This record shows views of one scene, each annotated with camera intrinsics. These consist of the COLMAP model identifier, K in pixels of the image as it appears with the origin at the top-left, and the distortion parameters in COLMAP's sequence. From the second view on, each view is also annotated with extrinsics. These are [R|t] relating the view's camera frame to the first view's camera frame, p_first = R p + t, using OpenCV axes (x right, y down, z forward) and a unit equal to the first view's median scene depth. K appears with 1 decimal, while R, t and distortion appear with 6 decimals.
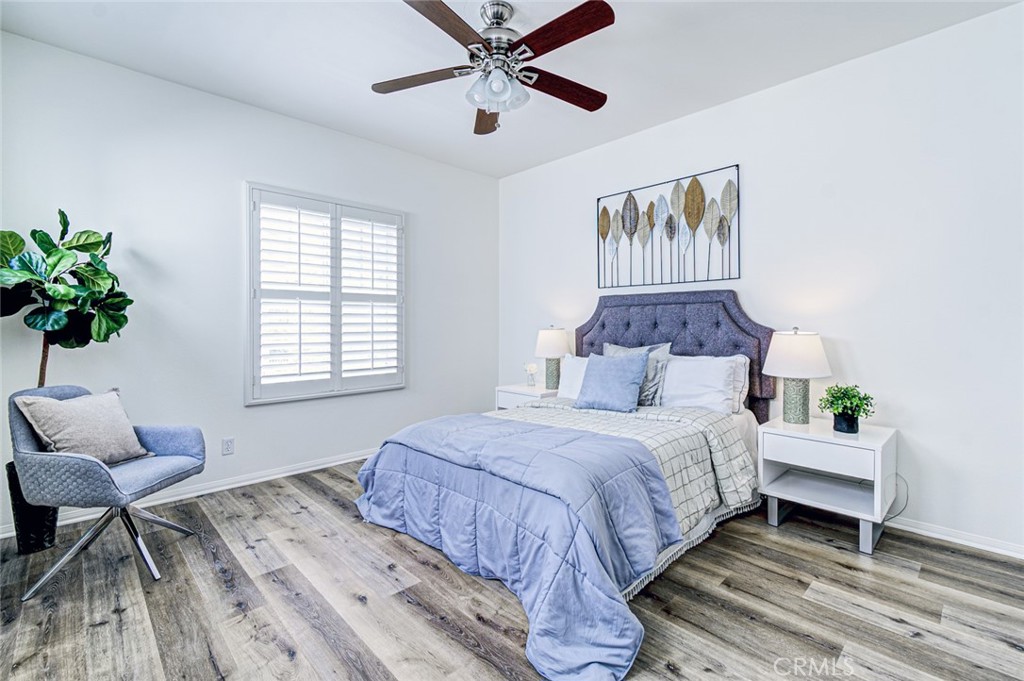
lens RADIAL K [[448.3, 0, 515.6], [0, 448.3, 345.3], [0, 0, 1]] dist [0.000177, -0.000072]
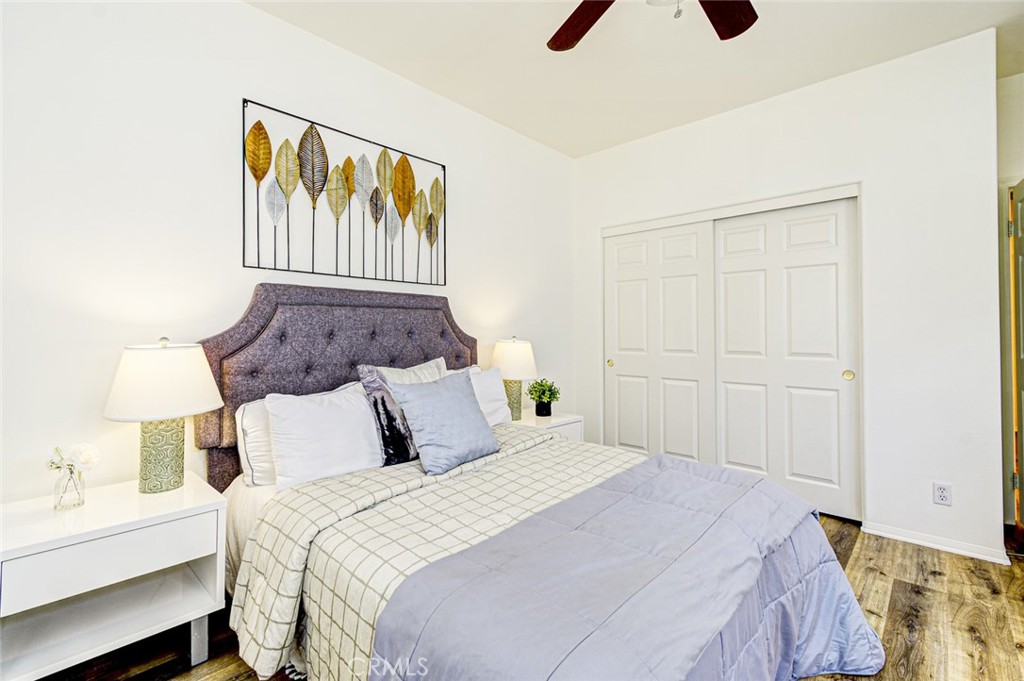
lens RADIAL K [[461.3, 0, 511.3], [0, 461.3, 330.6], [0, 0, 1]] dist [-0.000023, -0.000134]
pose [[-0.057420, 0.008702, 0.998312, -0.620620], [0.050697, 0.998697, -0.005789, -0.053580], [-0.997062, 0.050279, -0.057786, 1.191336]]
